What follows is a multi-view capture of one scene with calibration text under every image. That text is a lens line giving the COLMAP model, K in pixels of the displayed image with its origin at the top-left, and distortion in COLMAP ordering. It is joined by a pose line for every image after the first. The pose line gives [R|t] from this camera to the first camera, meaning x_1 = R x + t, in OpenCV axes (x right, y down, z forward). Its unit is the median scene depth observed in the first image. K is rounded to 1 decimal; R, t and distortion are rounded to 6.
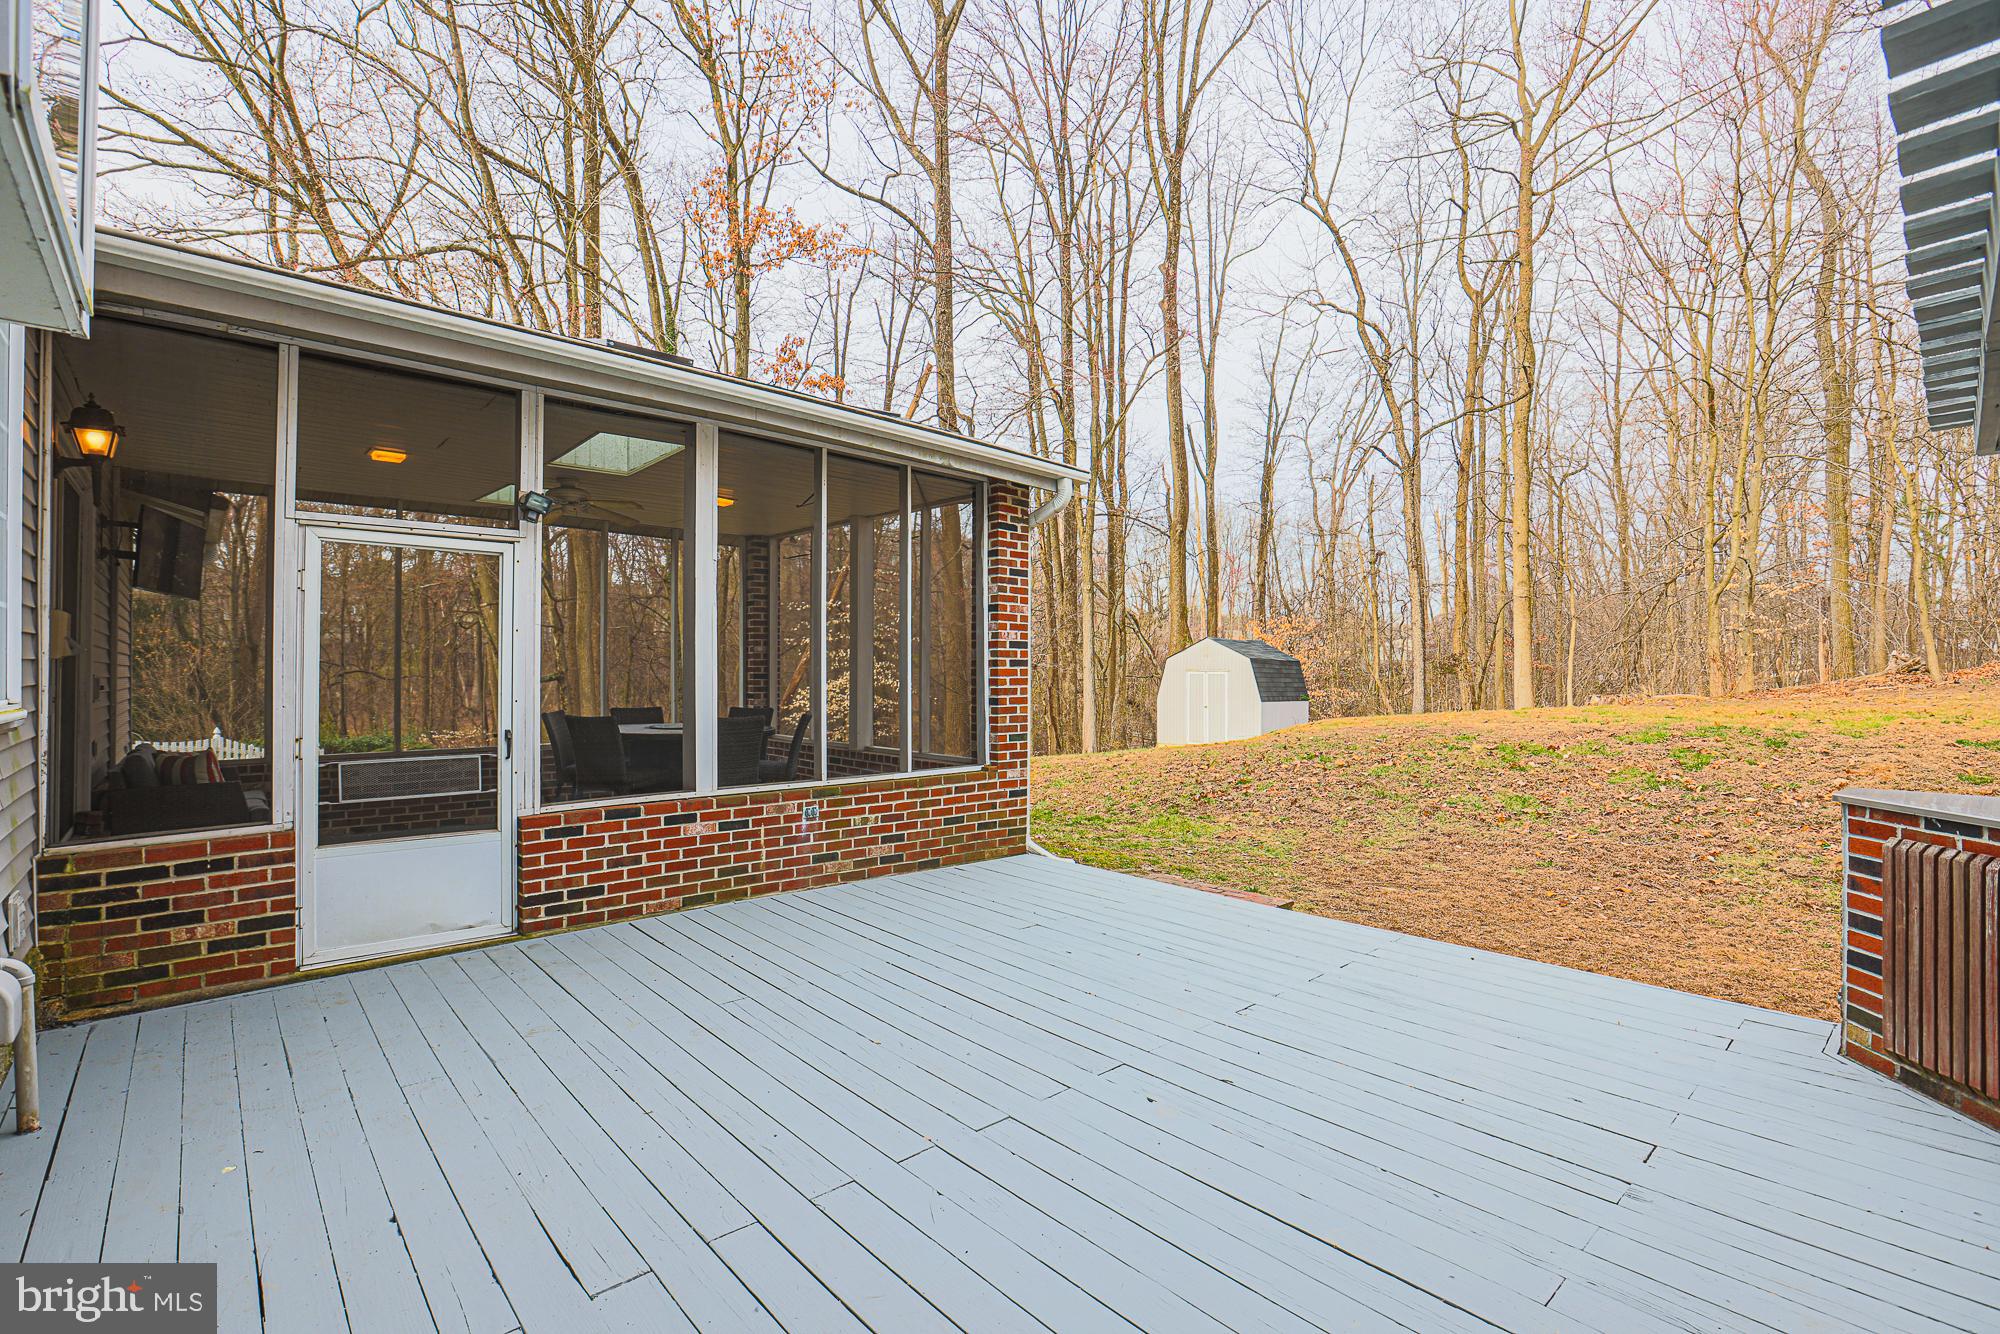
lens RADIAL K [[923.5, 0, 1005.6], [0, 923.5, 666.1], [0, 0, 1]] dist [-0.055867, 0.018123]
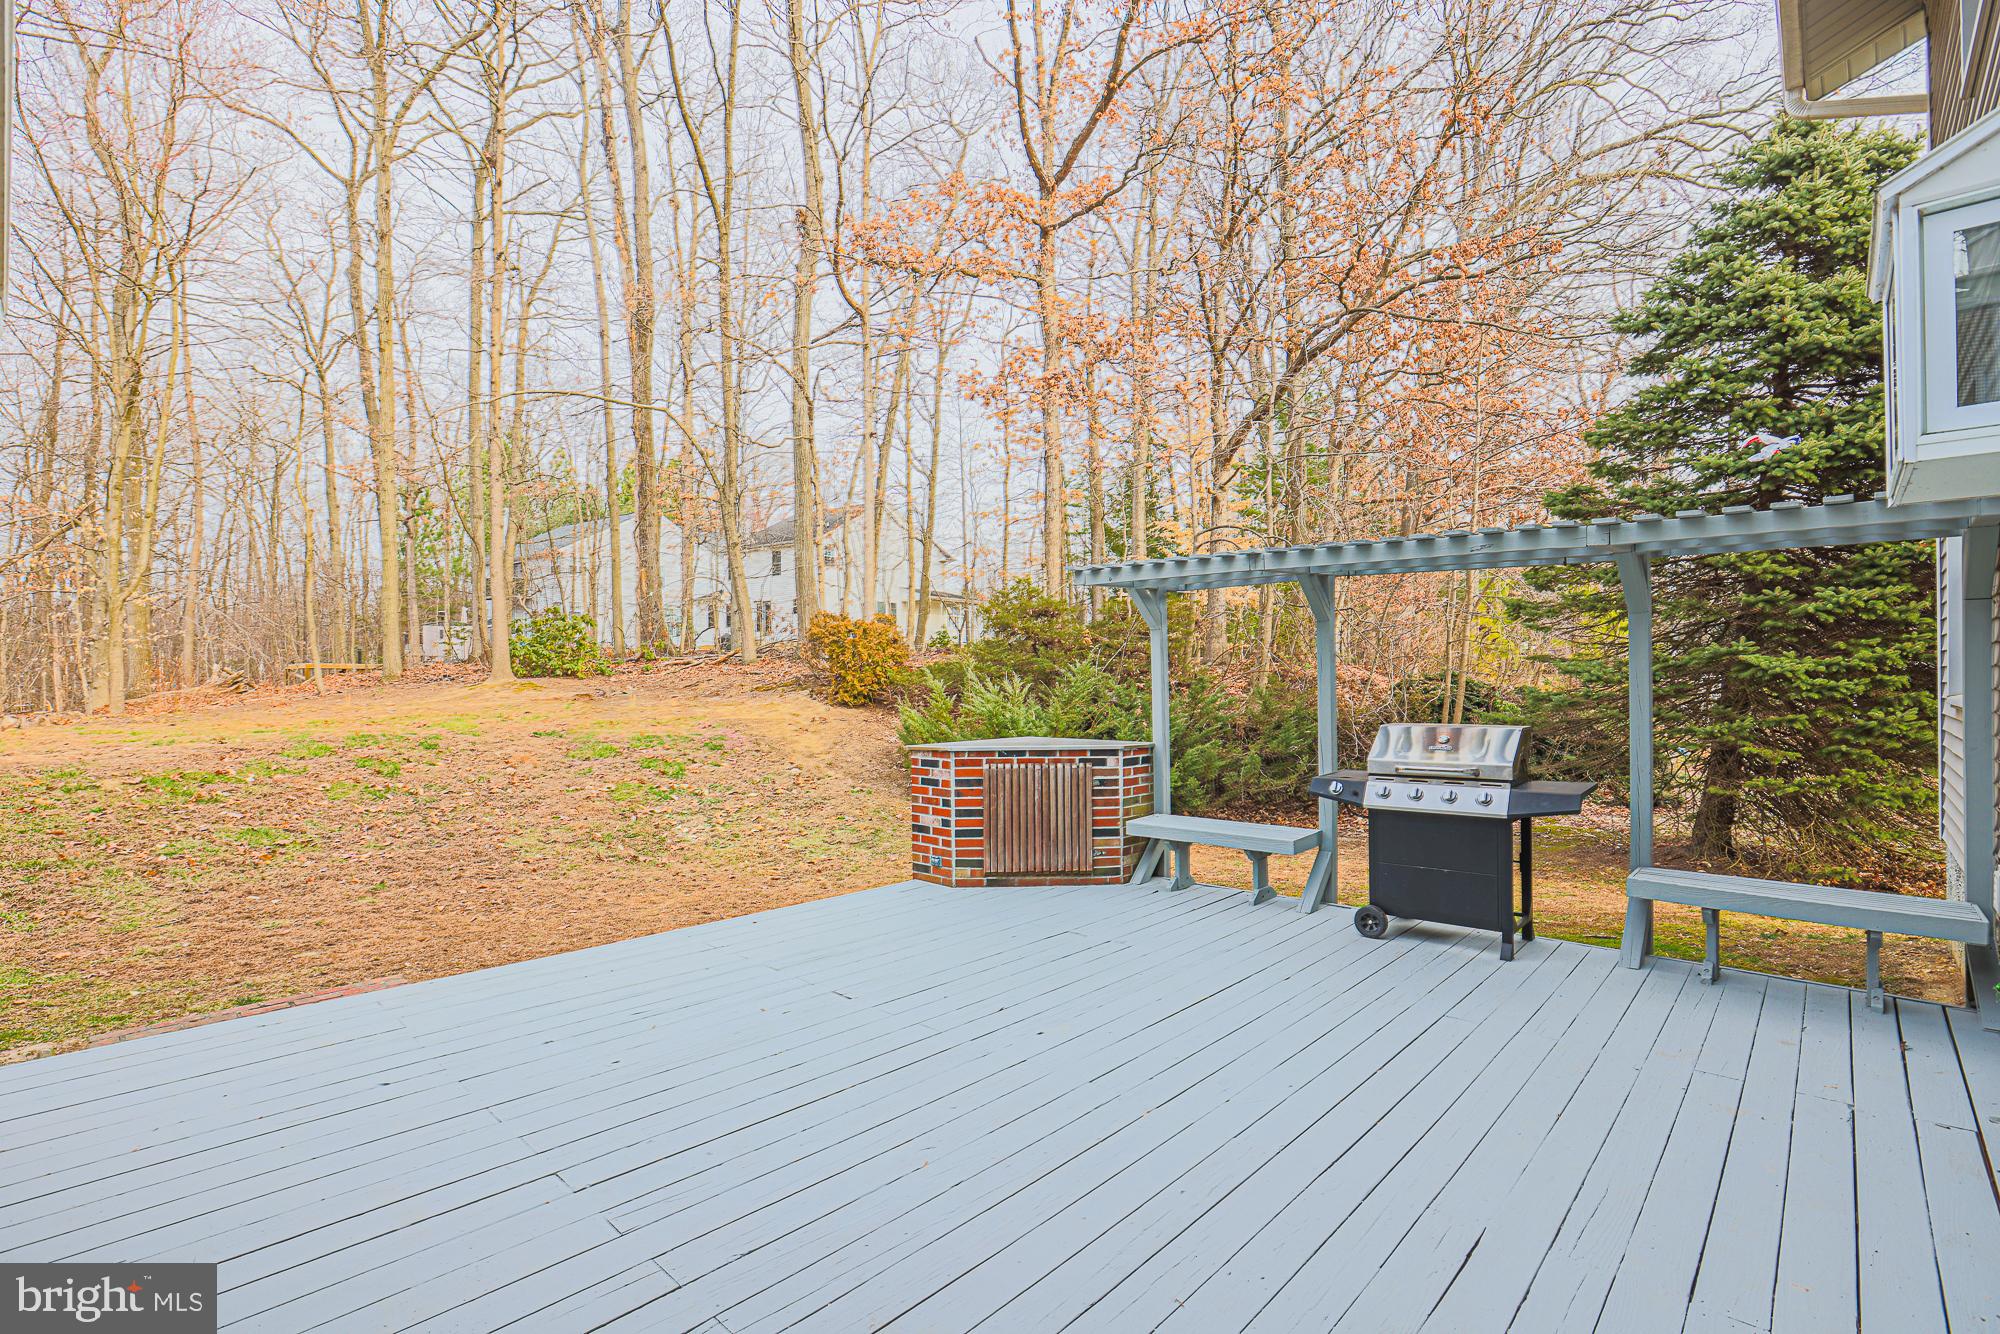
lens RADIAL K [[923.5, 0, 992.1], [0, 923.5, 678.9], [0, 0, 1]] dist [-0.055867, 0.018123]
pose [[-0.081581, 0.000792, 0.996666, -0.995612], [0.000351, 1.000000, -0.000765, 0.006048], [-0.996667, 0.000288, -0.081581, 1.104640]]
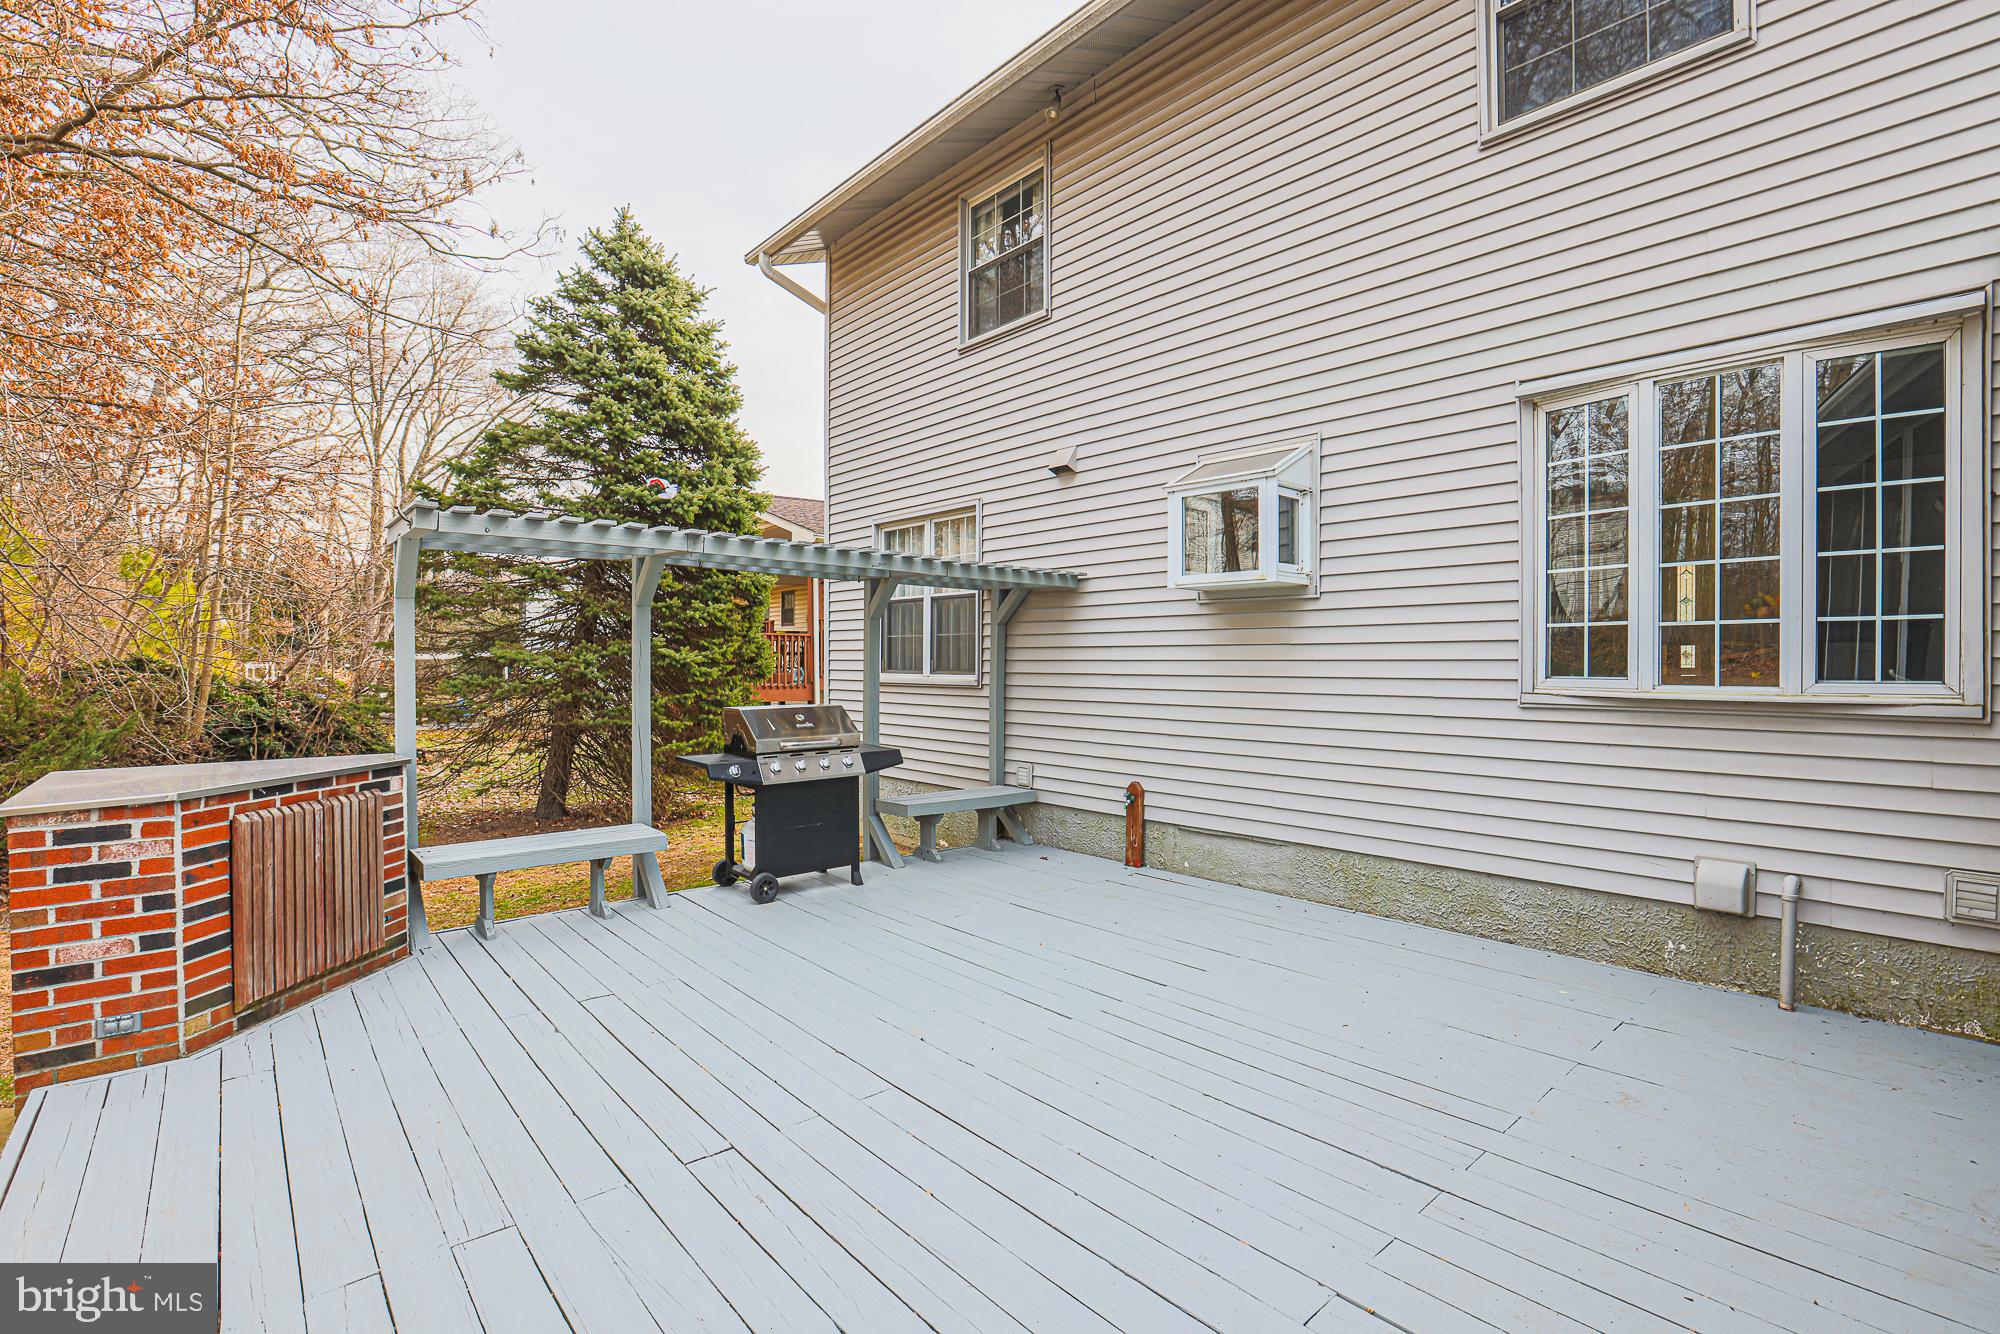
lens RADIAL K [[923.5, 0, 1001.4], [0, 923.5, 660.2], [0, 0, 1]] dist [-0.055867, 0.018123]
pose [[-0.999982, 0.000893, 0.005959, 0.038283], [0.000837, 0.999956, -0.009343, 0.010732], [-0.005967, -0.009338, -0.999939, 2.029564]]
